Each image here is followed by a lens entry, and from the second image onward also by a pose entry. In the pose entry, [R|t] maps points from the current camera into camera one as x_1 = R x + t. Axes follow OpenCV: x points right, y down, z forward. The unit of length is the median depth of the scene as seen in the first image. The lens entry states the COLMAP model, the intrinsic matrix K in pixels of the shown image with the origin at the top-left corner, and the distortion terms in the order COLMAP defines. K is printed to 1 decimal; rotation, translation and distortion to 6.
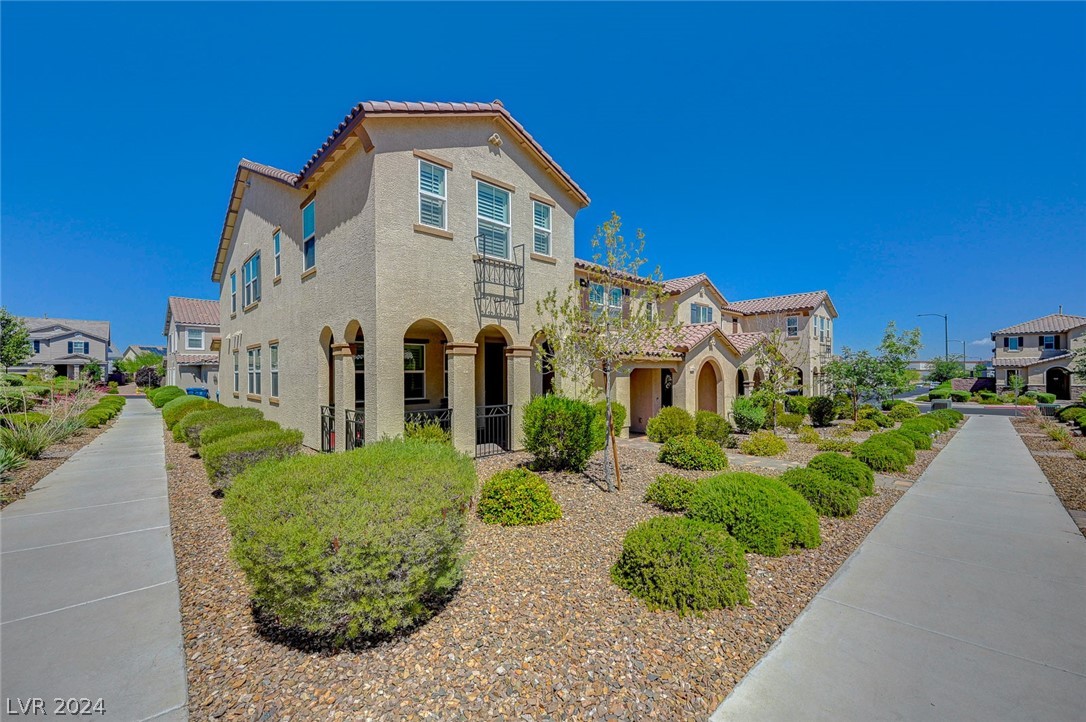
lens RADIAL K [[435.4, 0, 545.3], [0, 435.4, 360.2], [0, 0, 1]] dist [0.000212, -0.000391]
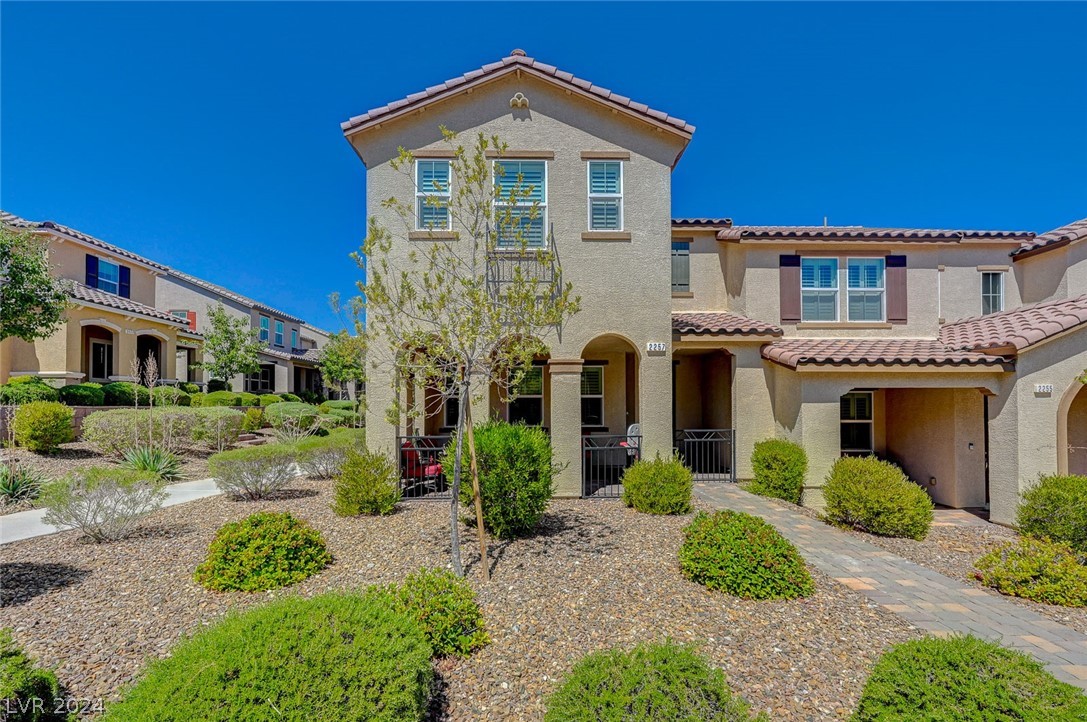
lens RADIAL K [[450.8, 0, 542.5], [0, 450.8, 390.3], [0, 0, 1]] dist [-0.002083, -0.000339]
pose [[0.732545, -0.008226, -0.680669, 0.414743], [0.015692, 0.999865, 0.004804, 0.017070], [0.680538, -0.014200, 0.732575, 0.366535]]
